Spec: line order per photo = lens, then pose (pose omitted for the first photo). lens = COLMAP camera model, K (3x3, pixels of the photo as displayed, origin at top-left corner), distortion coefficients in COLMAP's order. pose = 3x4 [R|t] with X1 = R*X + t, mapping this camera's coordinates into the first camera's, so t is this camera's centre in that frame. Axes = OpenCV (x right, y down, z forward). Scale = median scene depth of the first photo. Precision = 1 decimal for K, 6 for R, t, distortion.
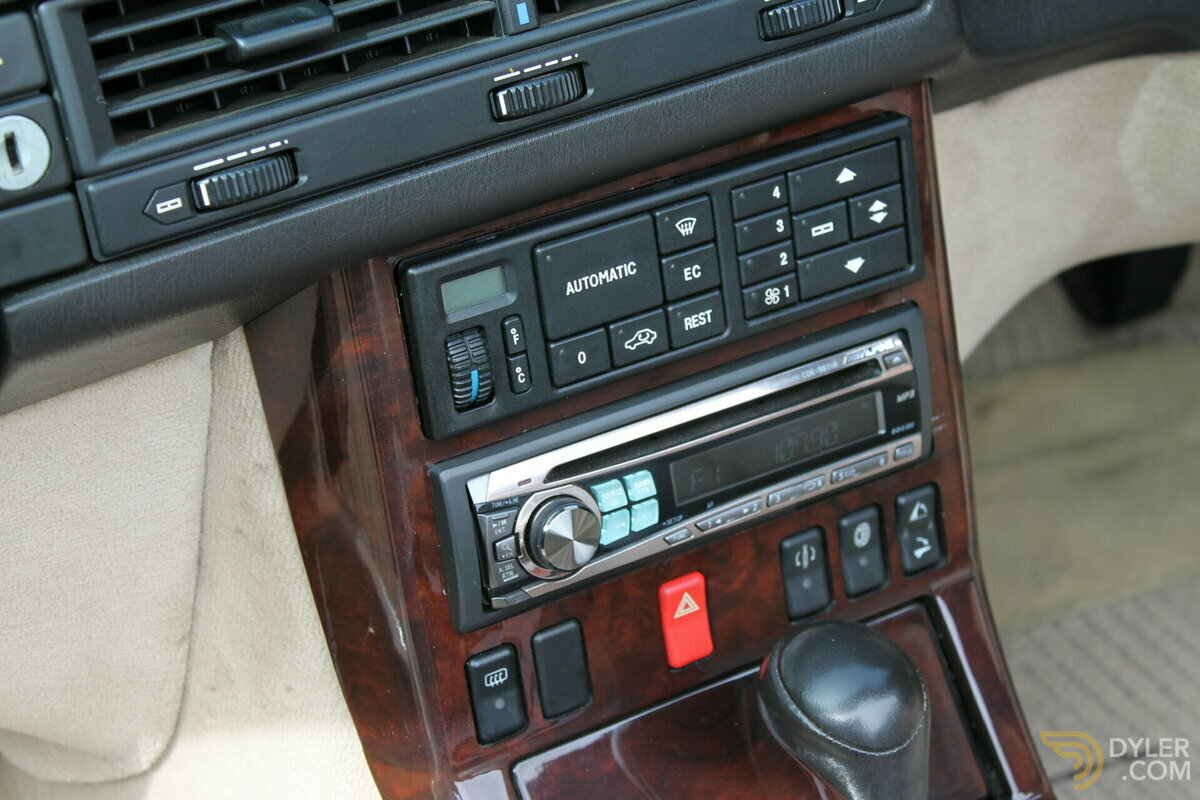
lens RADIAL K [[2691.6, 0, 596.8], [0, 2691.6, 401.7], [0, 0, 1]] dist [0.020417, 0.000000]
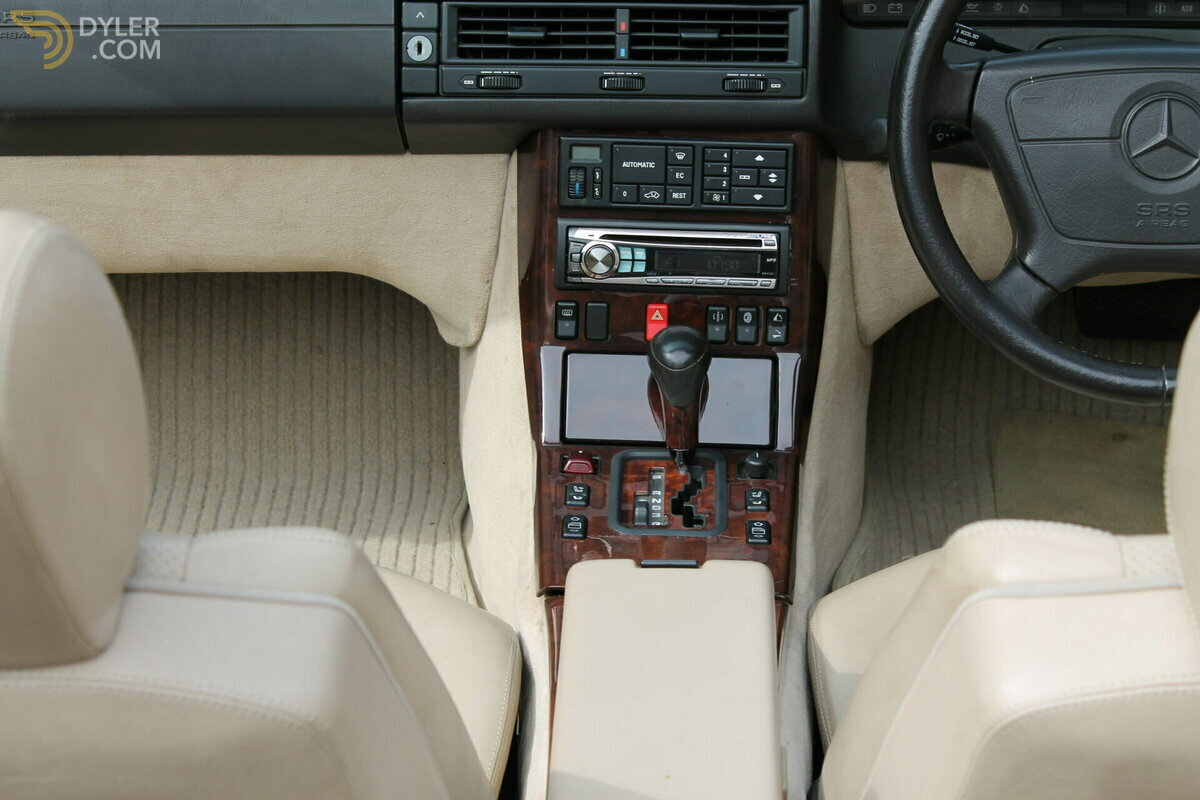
lens RADIAL K [[2691.6, 0, 600.5], [0, 2691.6, 398.7], [0, 0, 1]] dist [0.020417, 0.000000]
pose [[0.838290, 0.270244, -0.473537, 1.204127], [-0.320590, 0.946828, -0.027185, 0.237834], [0.441012, 0.174601, 0.880354, -1.185071]]
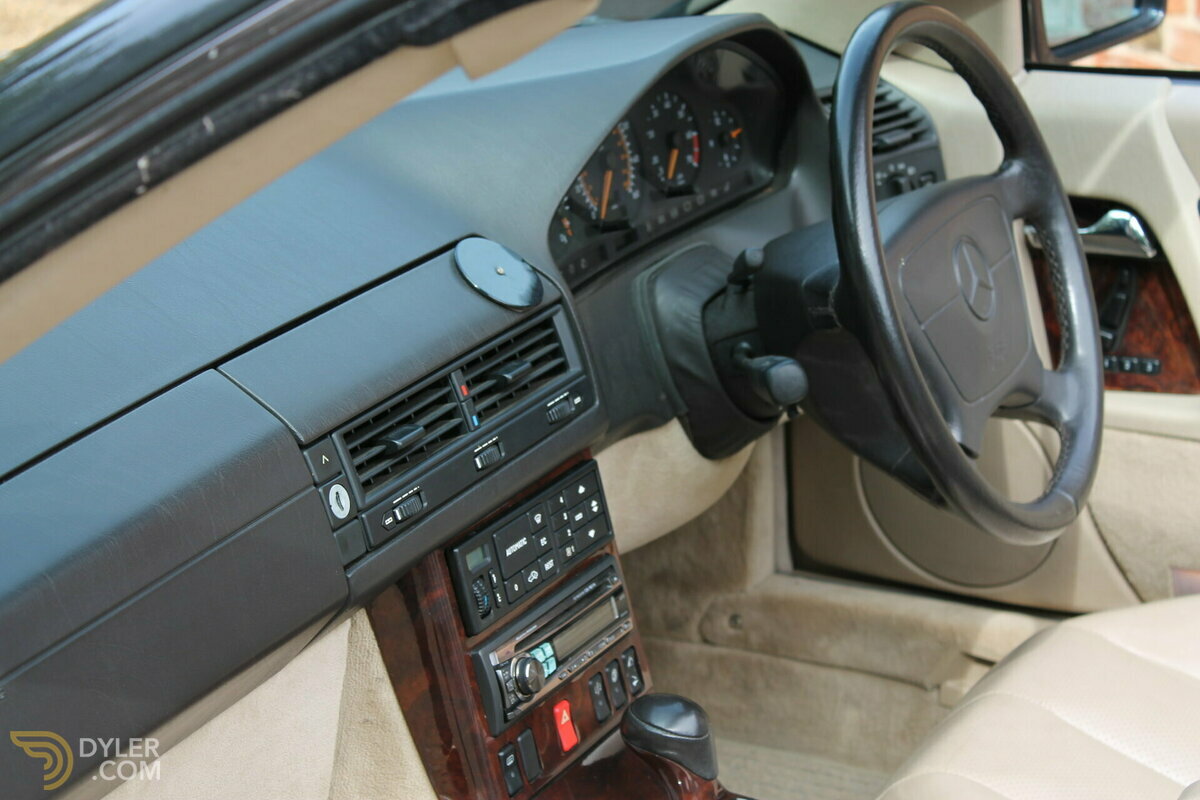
lens RADIAL K [[2691.6, 0, 598.5], [0, 2691.6, 400.1], [0, 0, 1]] dist [0.020417, 0.000000]
pose [[0.853208, -0.162275, 0.495685, -0.914286], [0.291994, 0.936090, -0.196149, 0.261356], [-0.432175, 0.312093, 0.846063, -0.766450]]
